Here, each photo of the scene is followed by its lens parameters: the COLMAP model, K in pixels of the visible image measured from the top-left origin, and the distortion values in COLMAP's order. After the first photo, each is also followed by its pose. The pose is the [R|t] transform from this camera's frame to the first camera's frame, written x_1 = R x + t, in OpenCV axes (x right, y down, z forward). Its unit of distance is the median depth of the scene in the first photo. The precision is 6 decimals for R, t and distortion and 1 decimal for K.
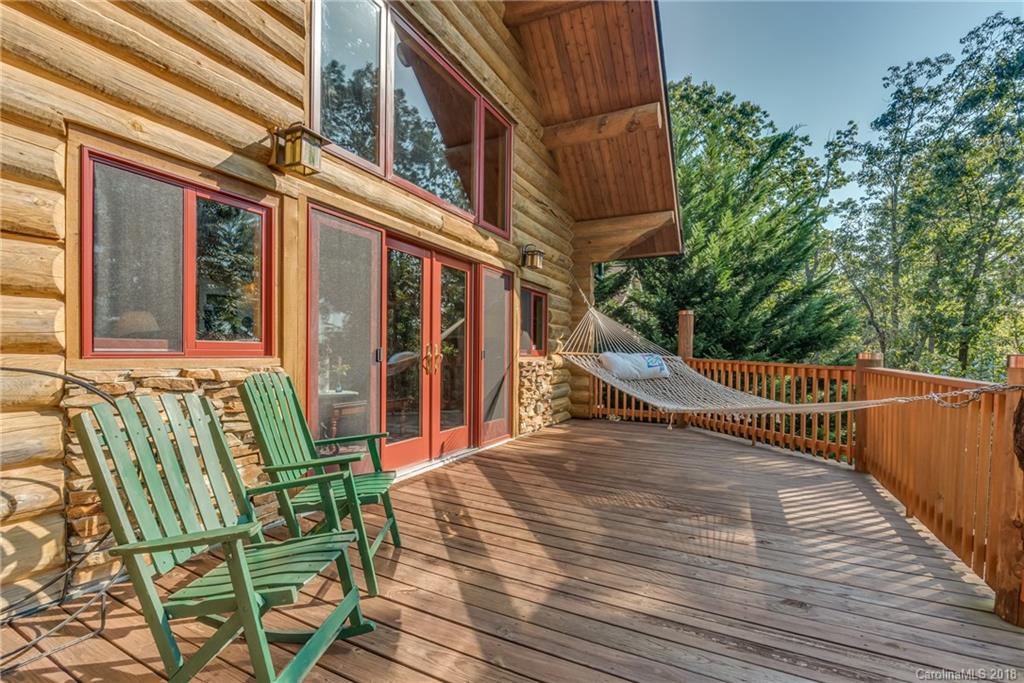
lens RADIAL K [[450.0, 0, 514.2], [0, 450.0, 352.7], [0, 0, 1]] dist [-0.004497, -0.001654]
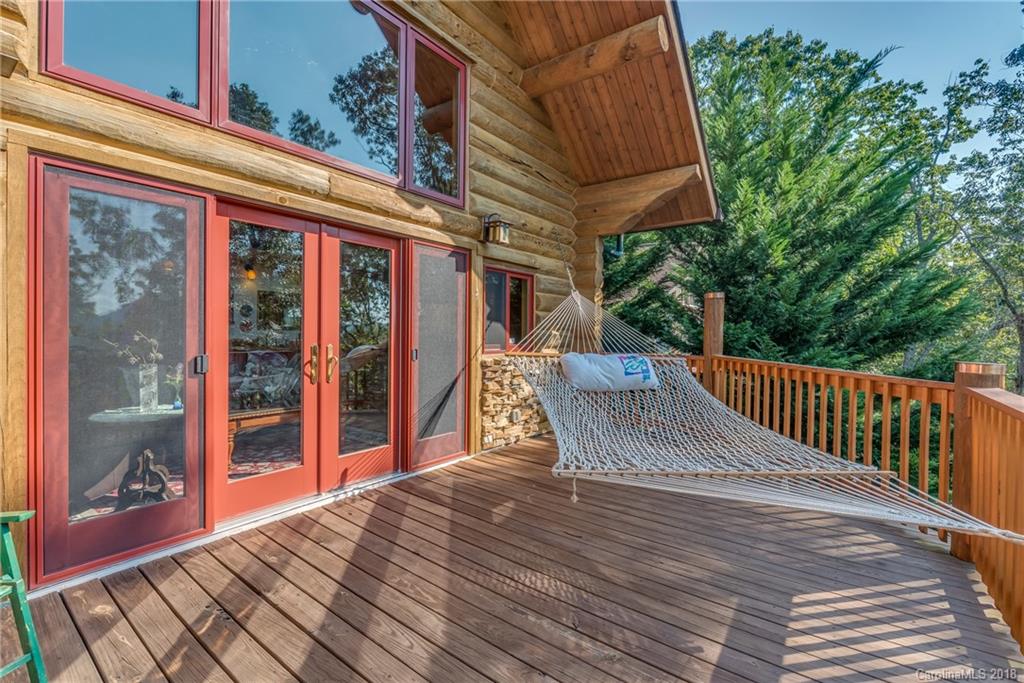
lens RADIAL K [[450.0, 0, 509.3], [0, 450.0, 334.9], [0, 0, 1]] dist [-0.004497, -0.001654]
pose [[0.985682, 0.001802, -0.168604, 0.175380], [-0.001494, 0.999997, 0.001952, -0.024408], [0.168607, -0.001672, 0.985682, 0.194243]]
